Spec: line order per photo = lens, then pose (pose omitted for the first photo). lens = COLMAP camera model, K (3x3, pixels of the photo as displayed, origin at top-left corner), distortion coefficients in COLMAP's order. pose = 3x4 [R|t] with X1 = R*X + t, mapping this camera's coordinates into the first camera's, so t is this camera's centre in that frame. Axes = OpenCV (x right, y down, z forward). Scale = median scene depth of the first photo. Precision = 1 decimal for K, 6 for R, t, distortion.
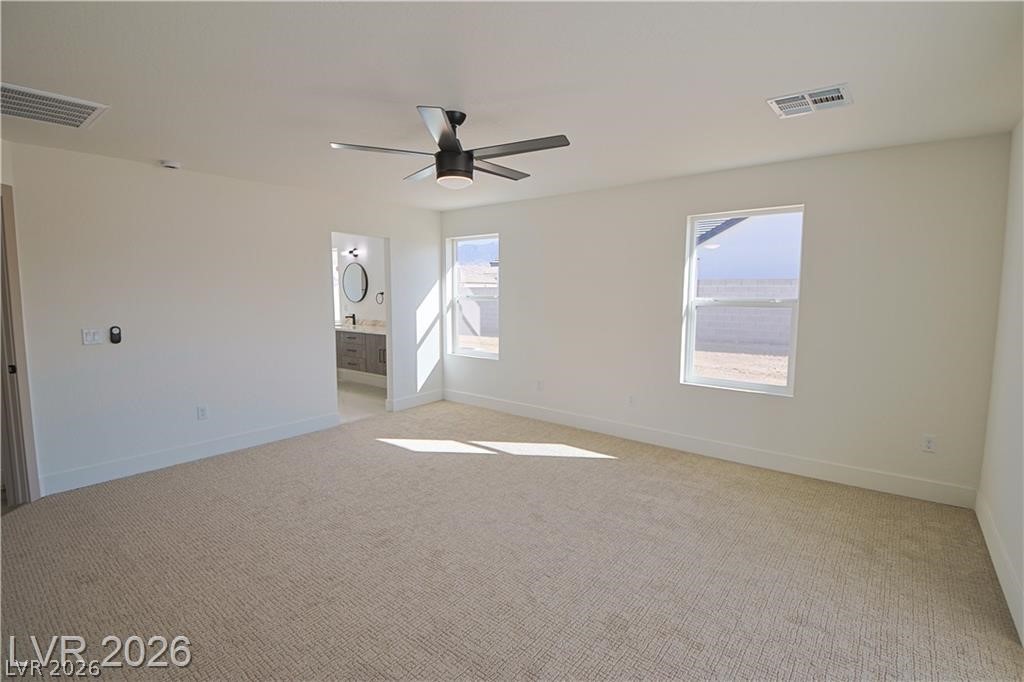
lens RADIAL K [[475.6, 0, 511.6], [0, 475.6, 335.4], [0, 0, 1]] dist [0.022737, -0.032271]
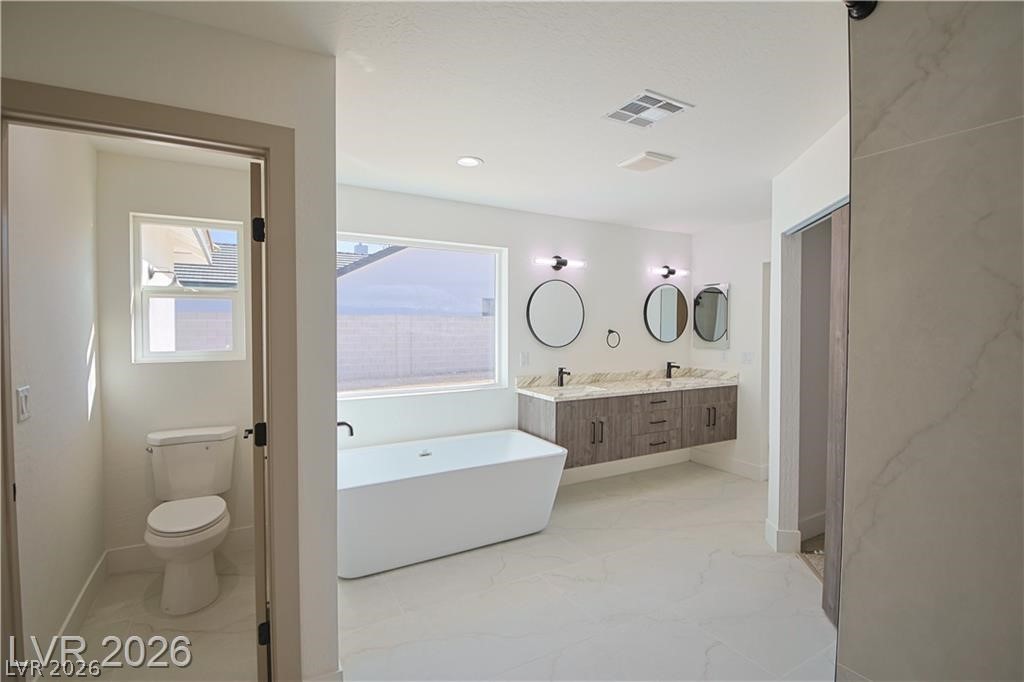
lens RADIAL K [[475.6, 0, 511.6], [0, 475.6, 335.4], [0, 0, 1]] dist [0.022737, -0.032271]
pose [[0.358742, -0.019695, 0.933229, -0.999019], [0.089927, 0.995856, -0.013552, -0.091637], [-0.929095, 0.088784, 0.359026, 0.957594]]
